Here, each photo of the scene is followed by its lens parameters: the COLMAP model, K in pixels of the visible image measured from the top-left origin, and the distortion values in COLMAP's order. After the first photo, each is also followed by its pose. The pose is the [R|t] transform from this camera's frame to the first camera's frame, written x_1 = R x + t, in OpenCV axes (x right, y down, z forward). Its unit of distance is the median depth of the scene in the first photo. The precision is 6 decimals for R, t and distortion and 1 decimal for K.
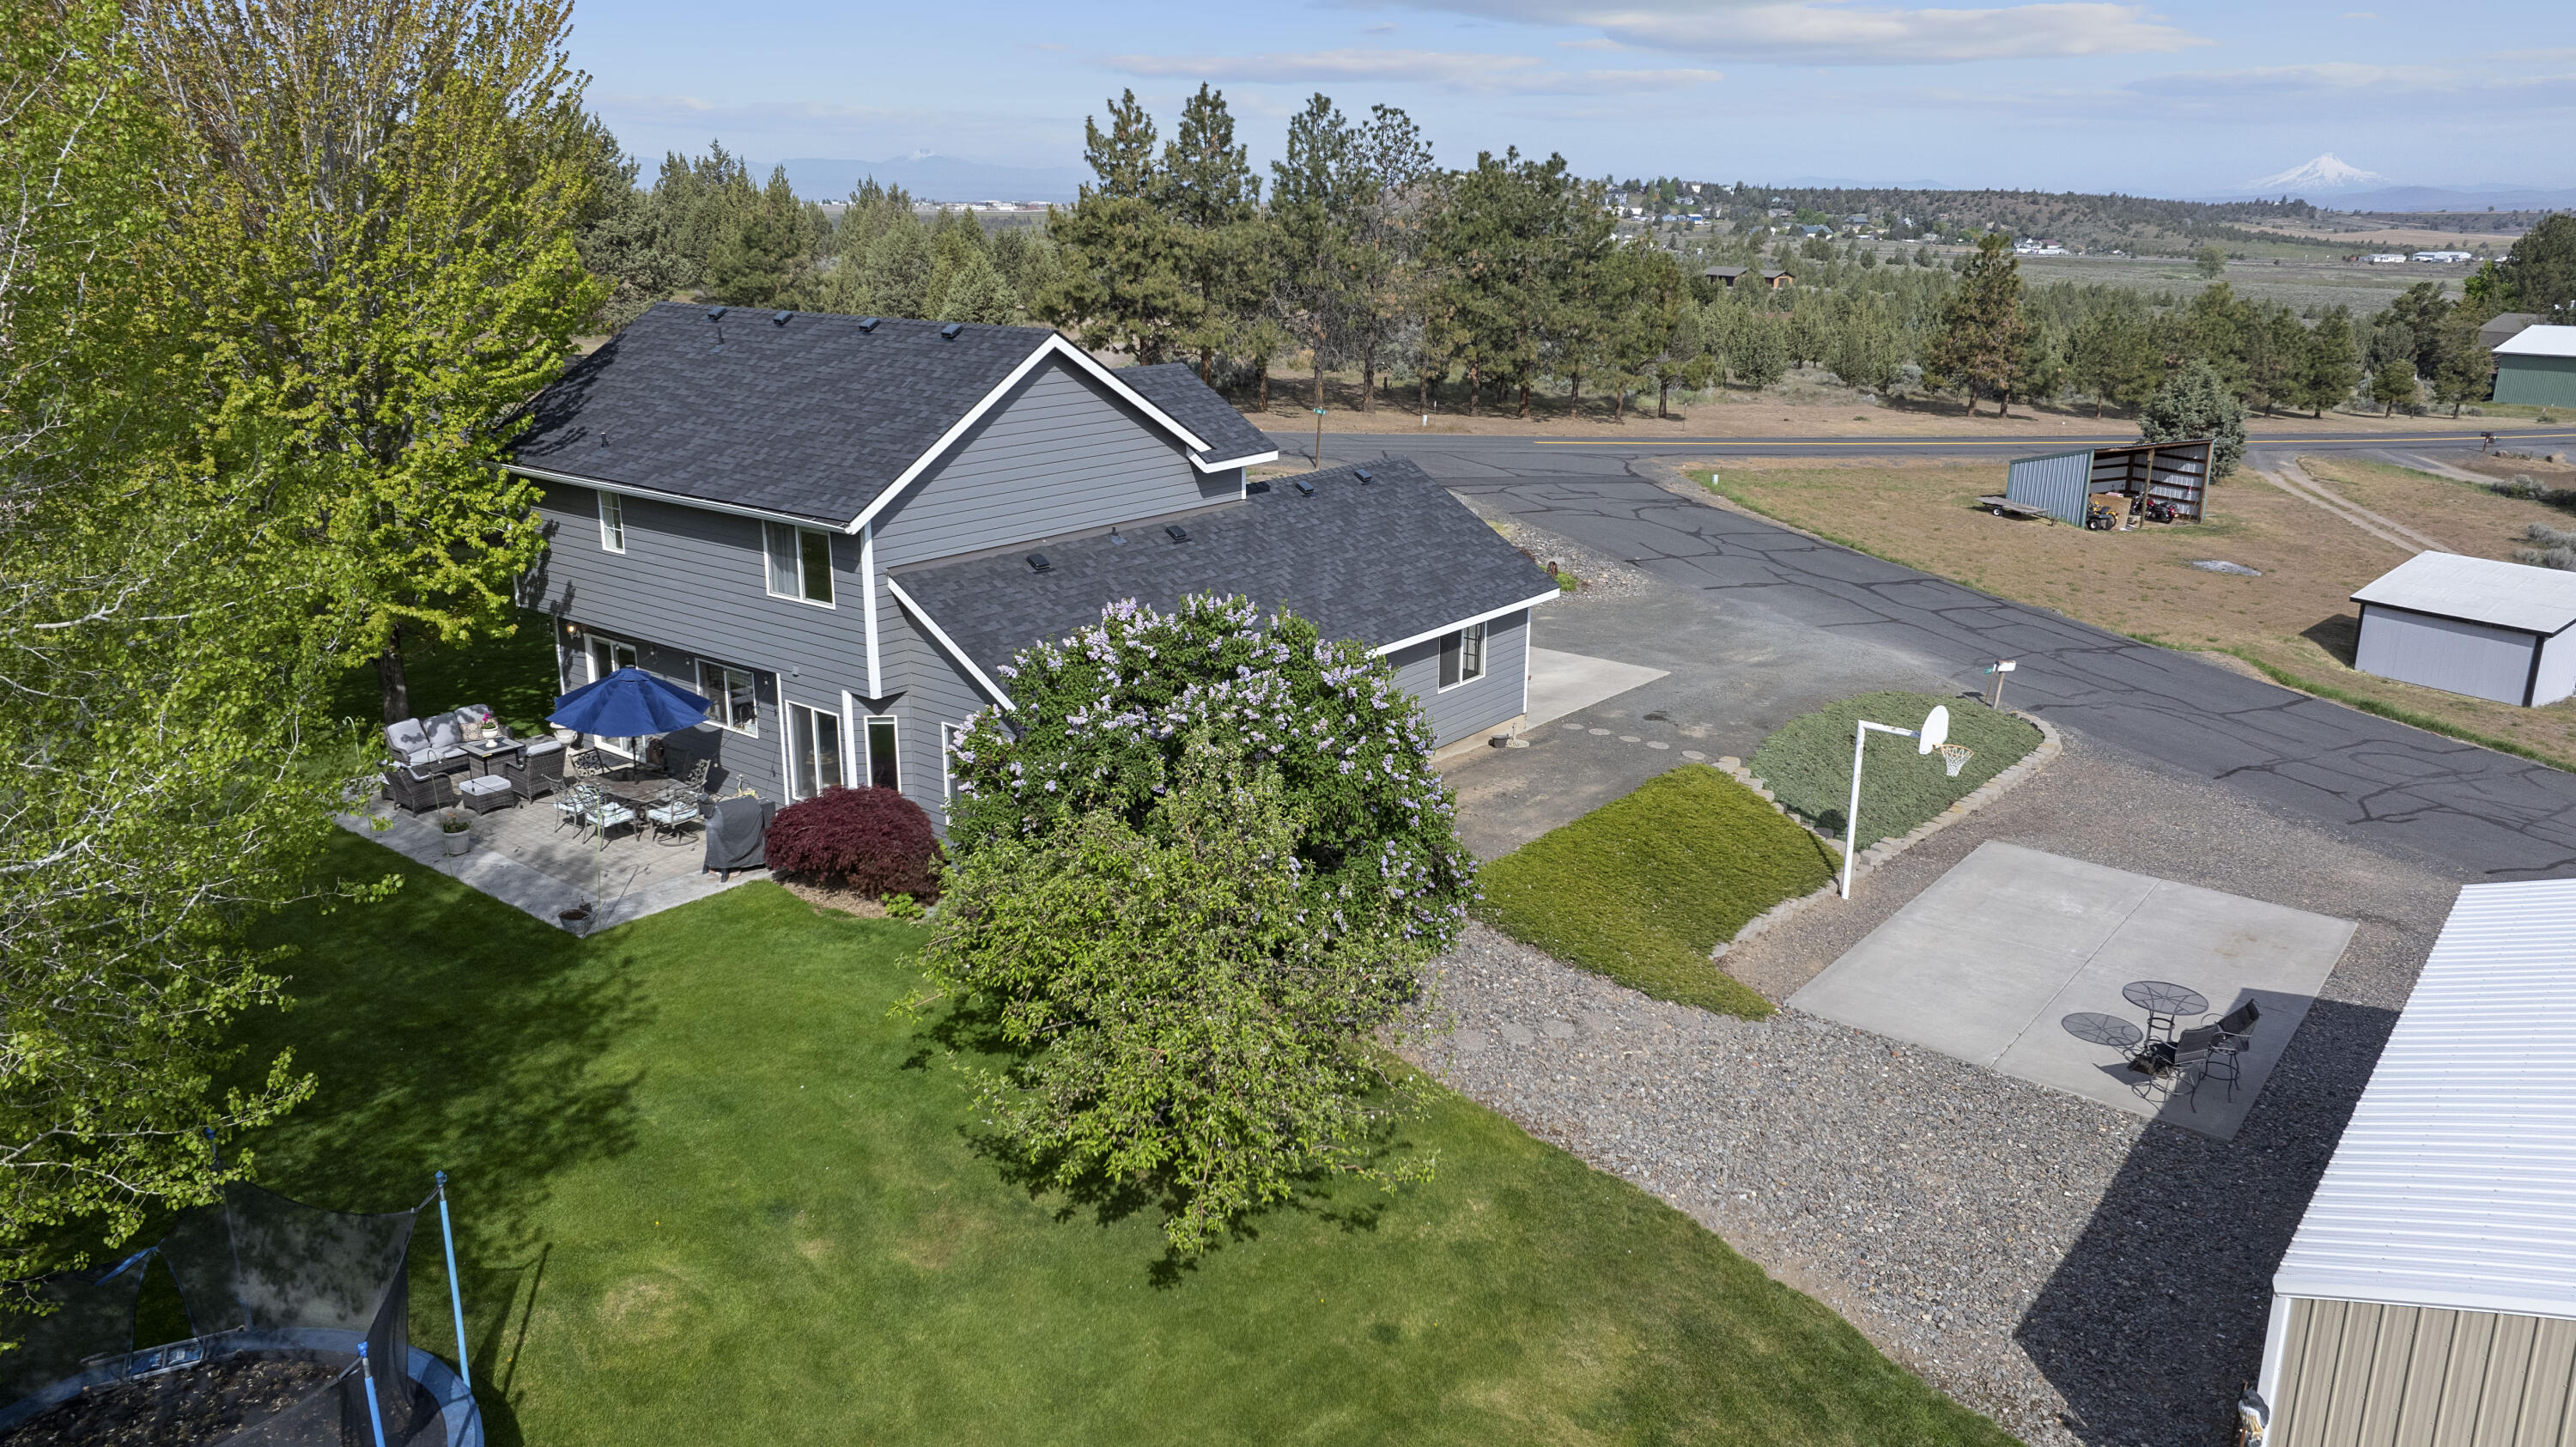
lens RADIAL K [[1802.5, 0, 1308.8], [0, 1802.5, 720.6], [0, 0, 1]] dist [-0.017962, -0.000035]
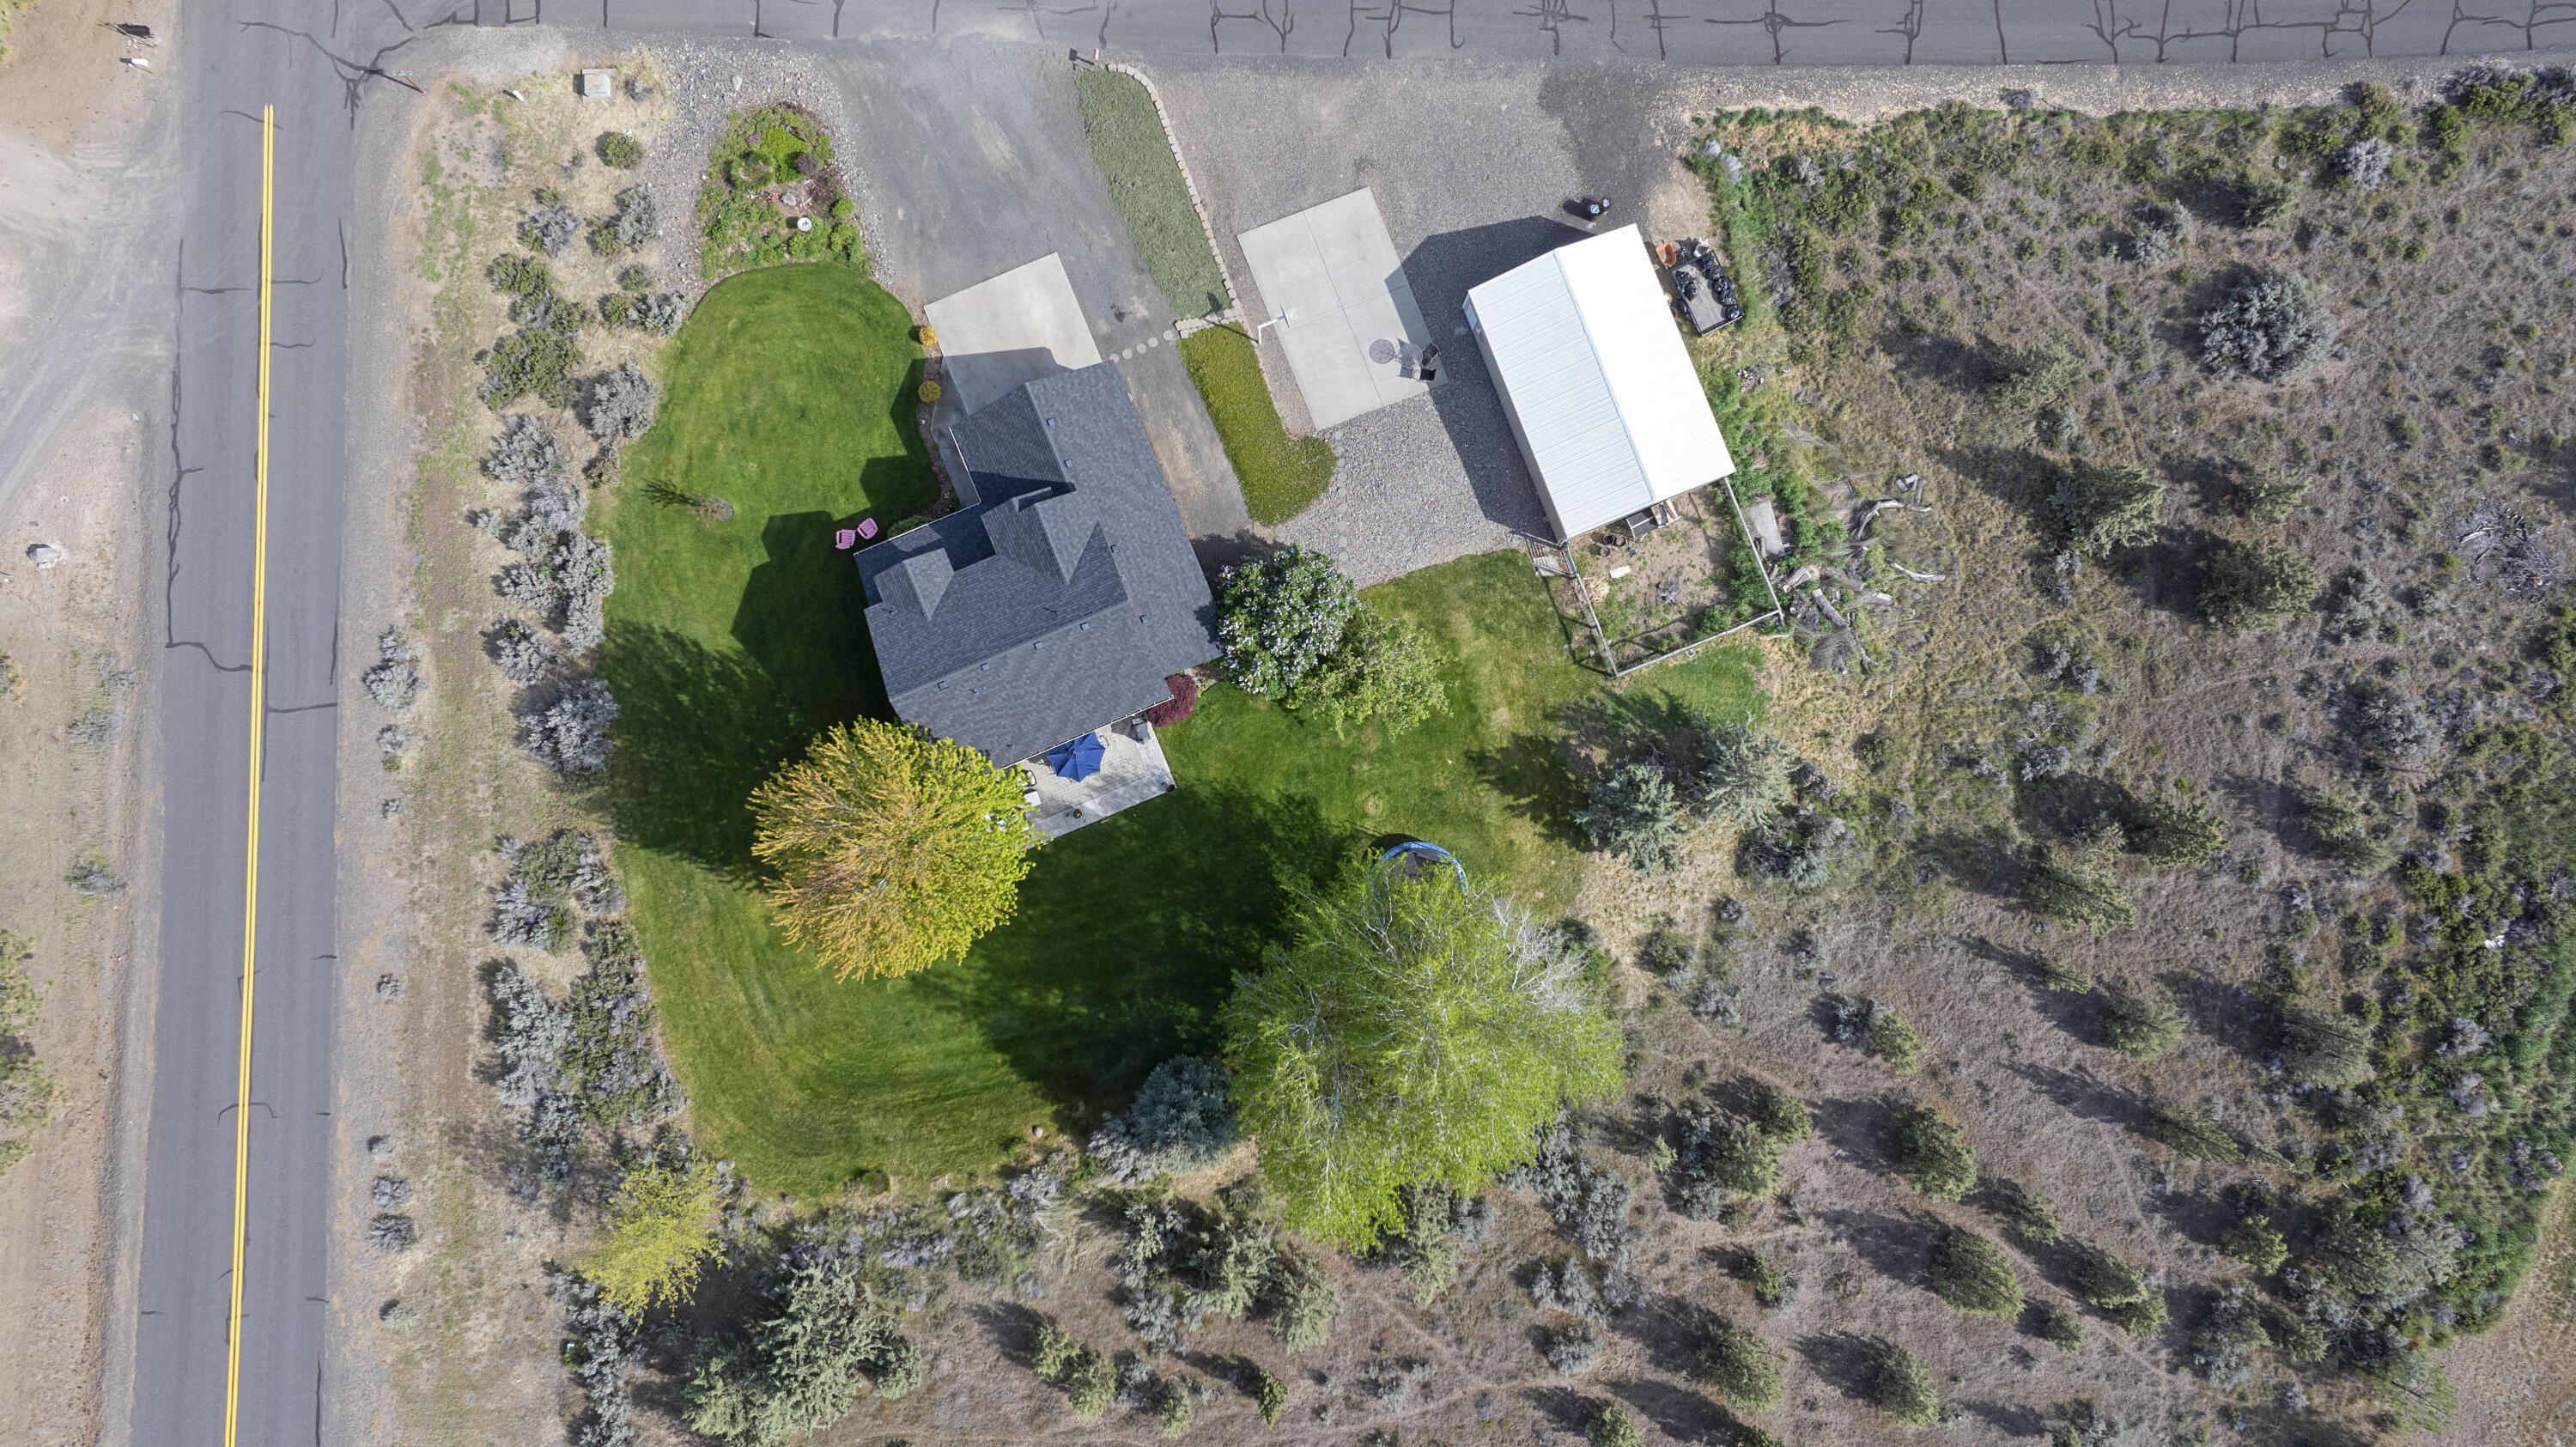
lens RADIAL K [[1802.5, 0, 1308.8], [0, 1802.5, 720.6], [0, 0, 1]] dist [-0.017962, -0.000035]
pose [[0.502687, -0.864464, 0.002970, -0.133361], [0.235815, 0.140431, 0.961598, -2.143921], [-0.831684, -0.482682, 0.274446, -0.029978]]
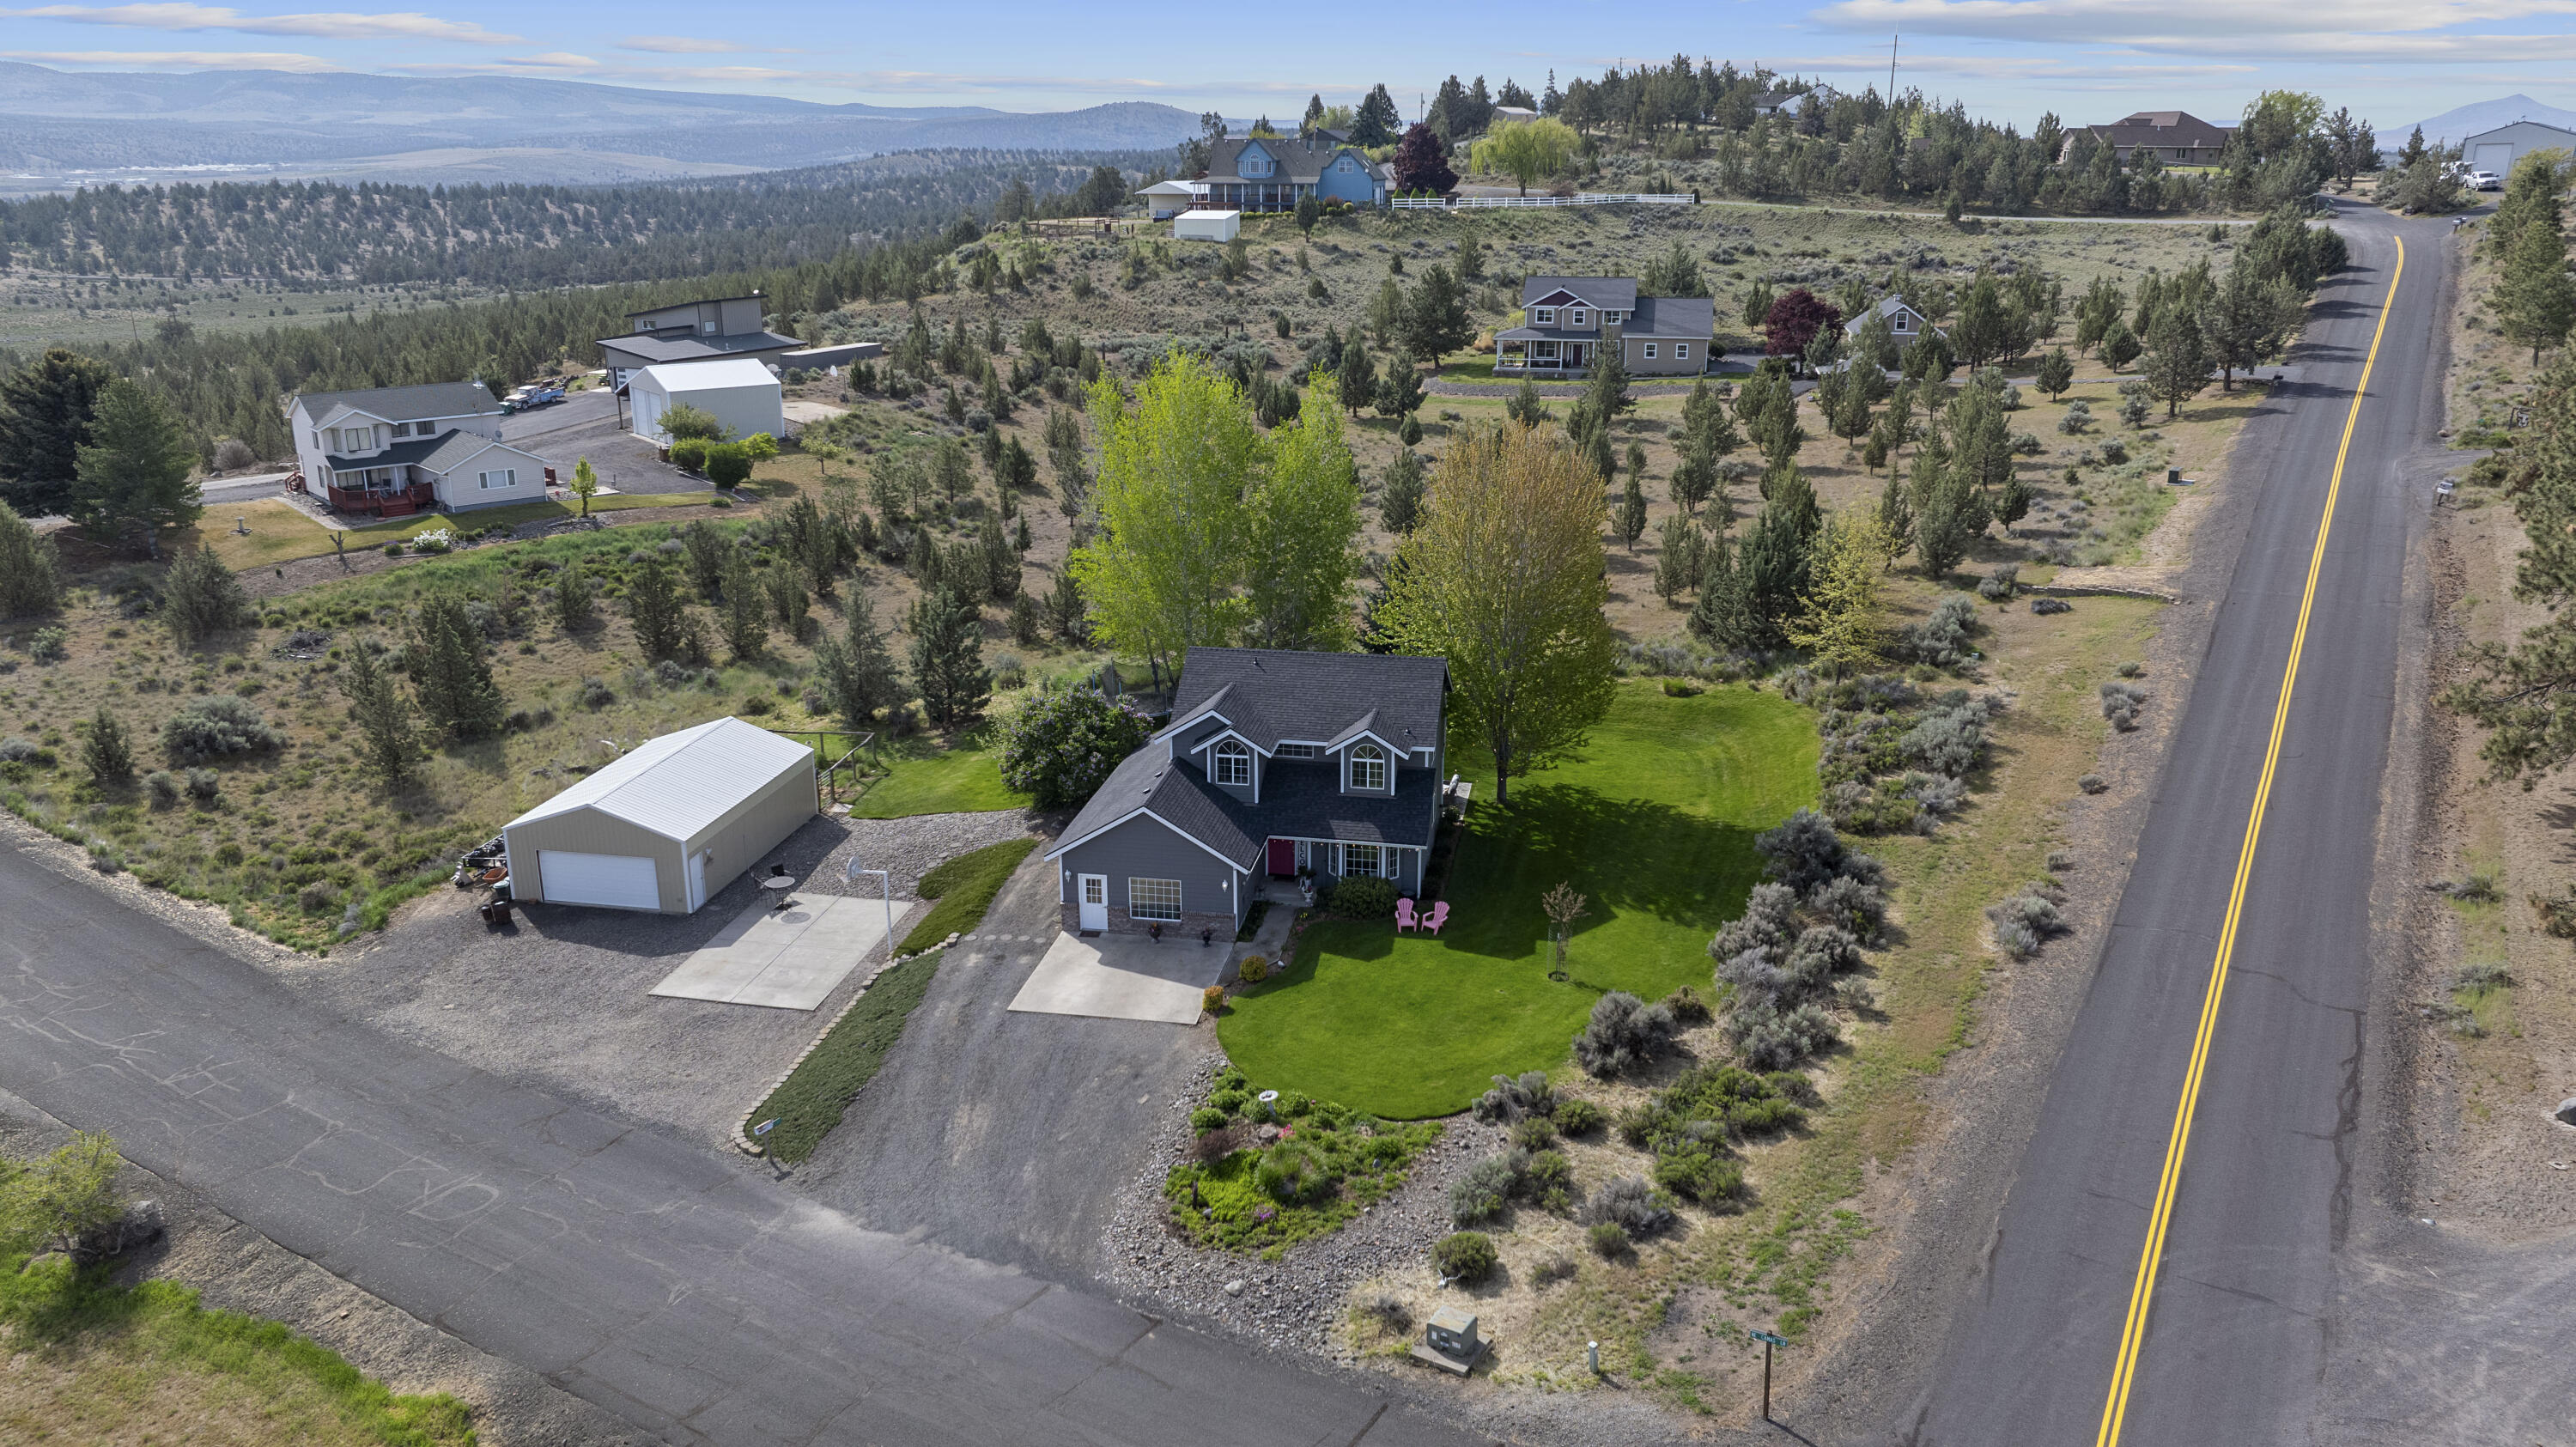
lens RADIAL K [[1807.1, 0, 1303.2], [0, 1807.1, 720.1], [0, 0, 1]] dist [-0.012728, 0.000448]
pose [[-0.885314, 0.131399, -0.446042, 0.733420], [-0.134803, 0.845524, 0.516641, -1.224140], [0.445025, 0.517517, -0.730841, 2.468381]]
